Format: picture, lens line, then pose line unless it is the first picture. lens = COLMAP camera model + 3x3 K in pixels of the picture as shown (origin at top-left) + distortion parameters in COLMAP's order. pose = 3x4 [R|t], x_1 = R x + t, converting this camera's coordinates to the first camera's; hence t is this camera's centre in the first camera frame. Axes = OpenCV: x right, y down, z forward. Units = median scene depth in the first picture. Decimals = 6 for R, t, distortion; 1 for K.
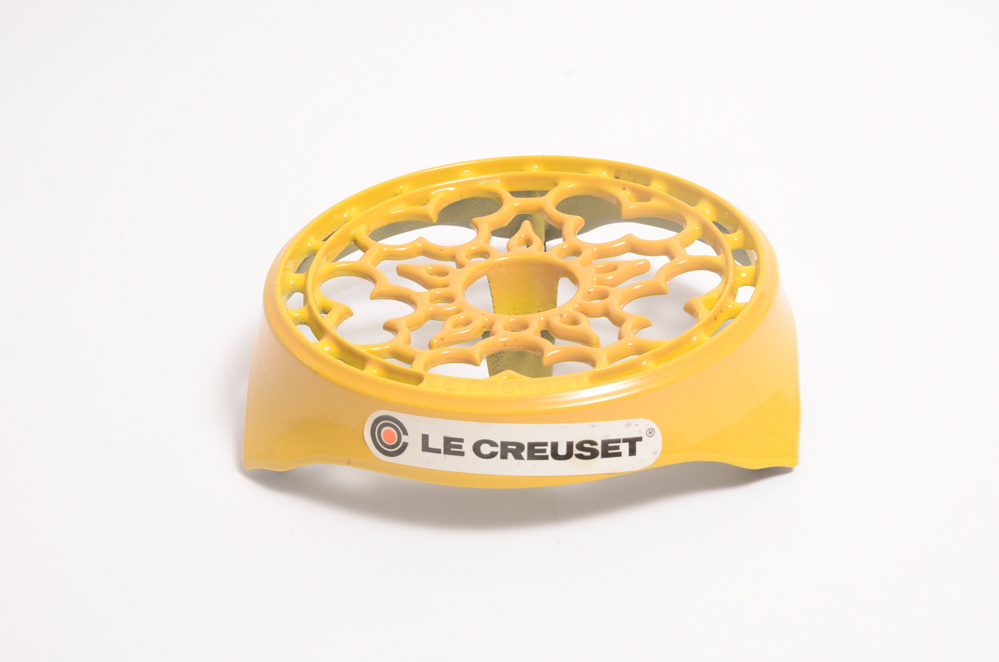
lens RADIAL K [[1891.5, 0, 497.4], [0, 1891.5, 330.3], [0, 0, 1]] dist [0.005791, 0.000000]
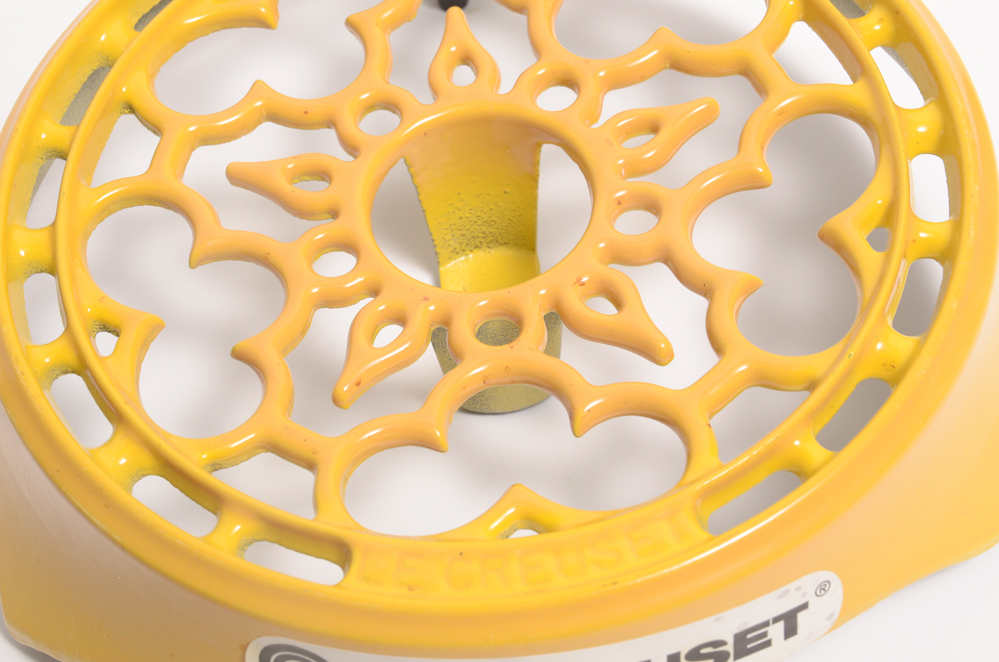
lens RADIAL K [[1891.5, 0, 496.0], [0, 1891.5, 333.7], [0, 0, 1]] dist [0.005791, 0.000000]
pose [[0.985246, -0.151553, 0.079513, -0.033123], [0.108405, 0.912135, 0.395295, -0.213430], [-0.132435, -0.380843, 0.915106, 0.583587]]
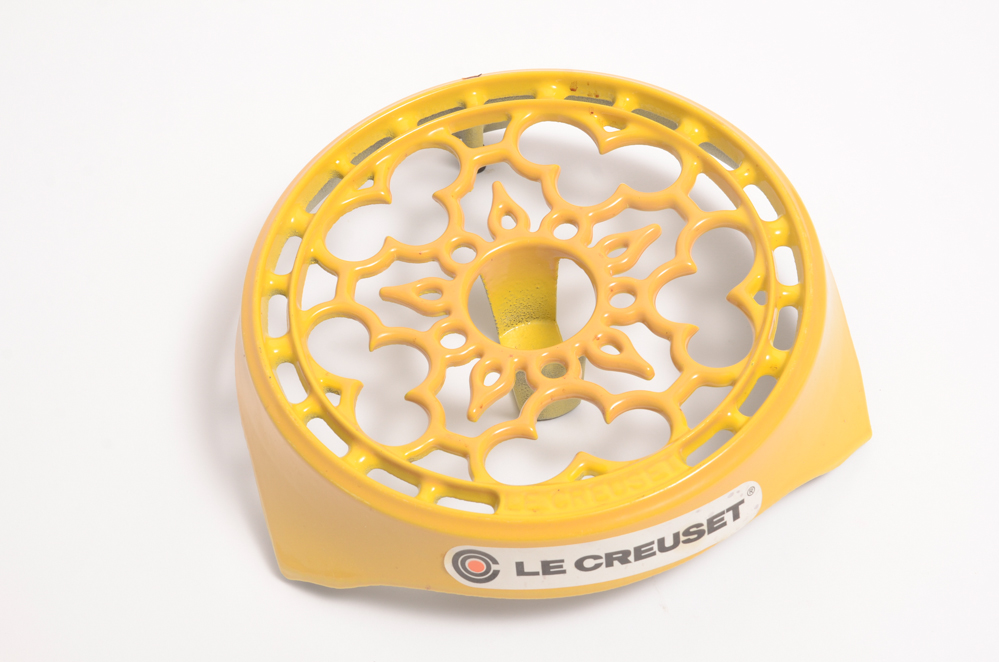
lens RADIAL K [[1891.5, 0, 504.0], [0, 1891.5, 328.4], [0, 0, 1]] dist [0.005791, 0.000000]
pose [[0.957569, -0.243037, 0.154900, -0.156884], [0.169013, 0.908897, 0.381237, -0.388320], [-0.233443, -0.338880, 0.911408, 0.219953]]
